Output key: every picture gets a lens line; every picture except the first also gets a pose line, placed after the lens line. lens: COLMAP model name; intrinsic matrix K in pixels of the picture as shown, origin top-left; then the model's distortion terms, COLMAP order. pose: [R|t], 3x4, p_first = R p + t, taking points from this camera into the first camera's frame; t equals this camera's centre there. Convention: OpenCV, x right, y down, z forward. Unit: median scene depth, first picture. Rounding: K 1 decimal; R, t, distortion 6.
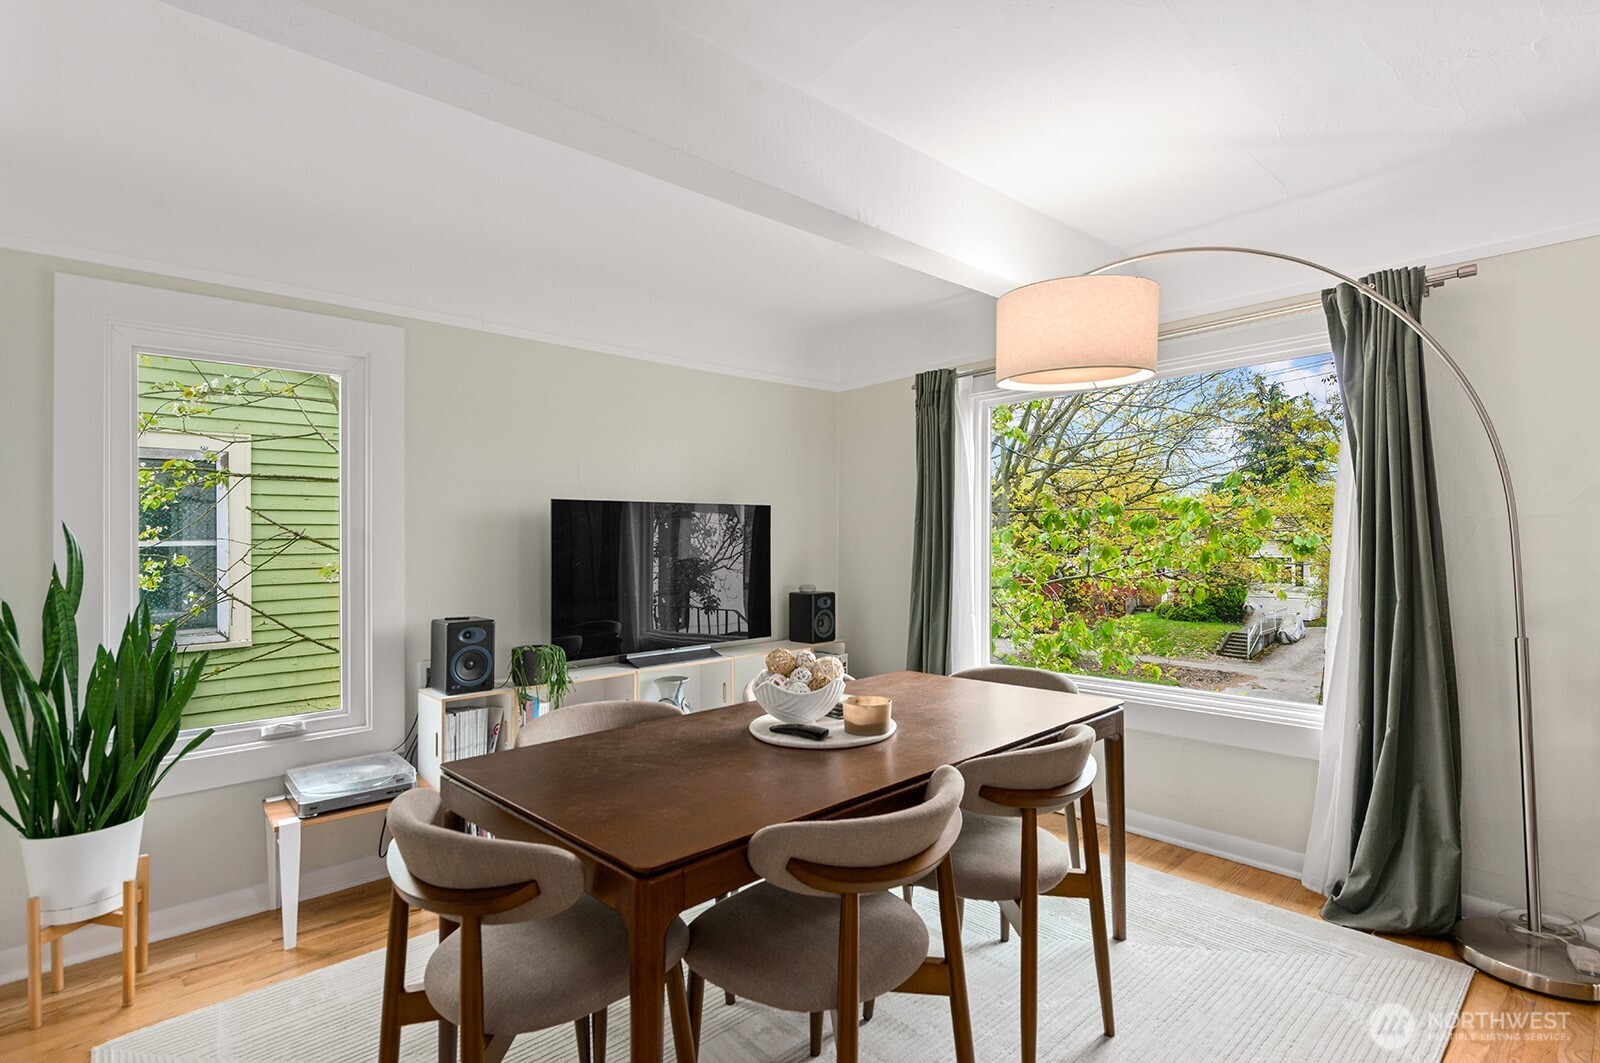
lens RADIAL K [[747.8, 0, 792.9], [0, 747.8, 541.7], [0, 0, 1]] dist [0.003531, -0.001507]
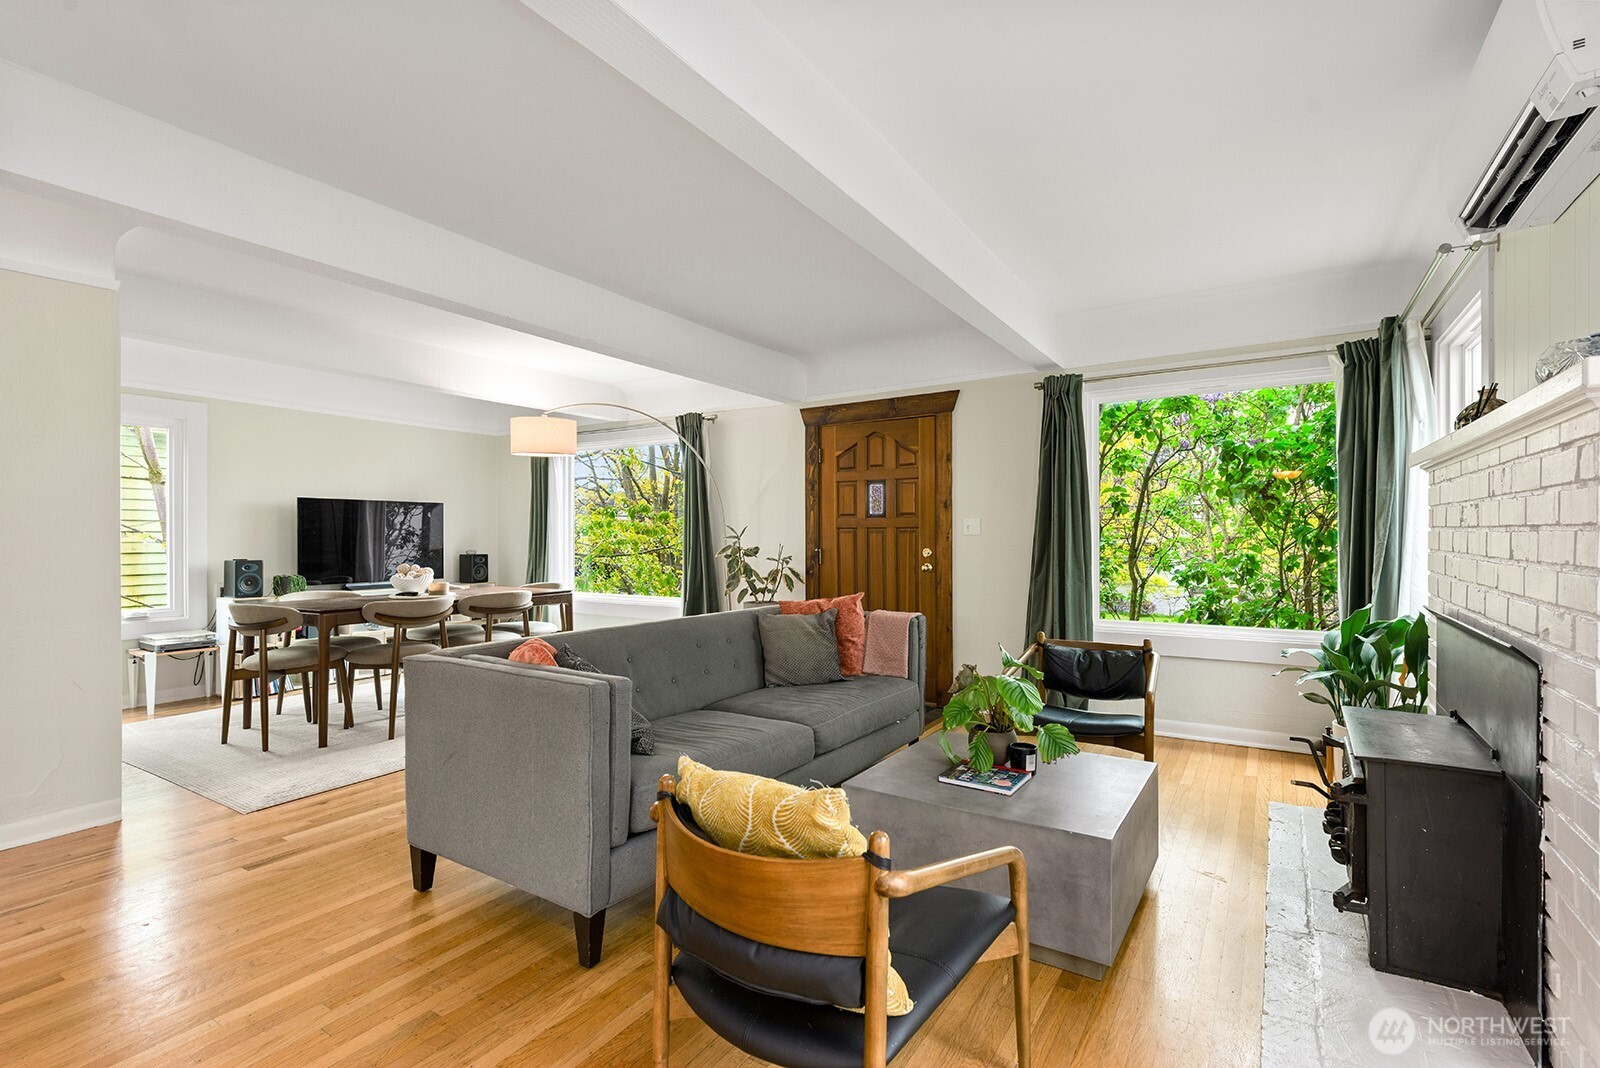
lens RADIAL K [[747.8, 0, 802.2], [0, 747.8, 534.8], [0, 0, 1]] dist [0.003531, -0.001507]
pose [[0.960695, 0.001118, 0.277604, 0.380006], [0.002802, 0.999902, -0.013725, 0.068202], [-0.277592, 0.013963, 0.960598, -1.182855]]
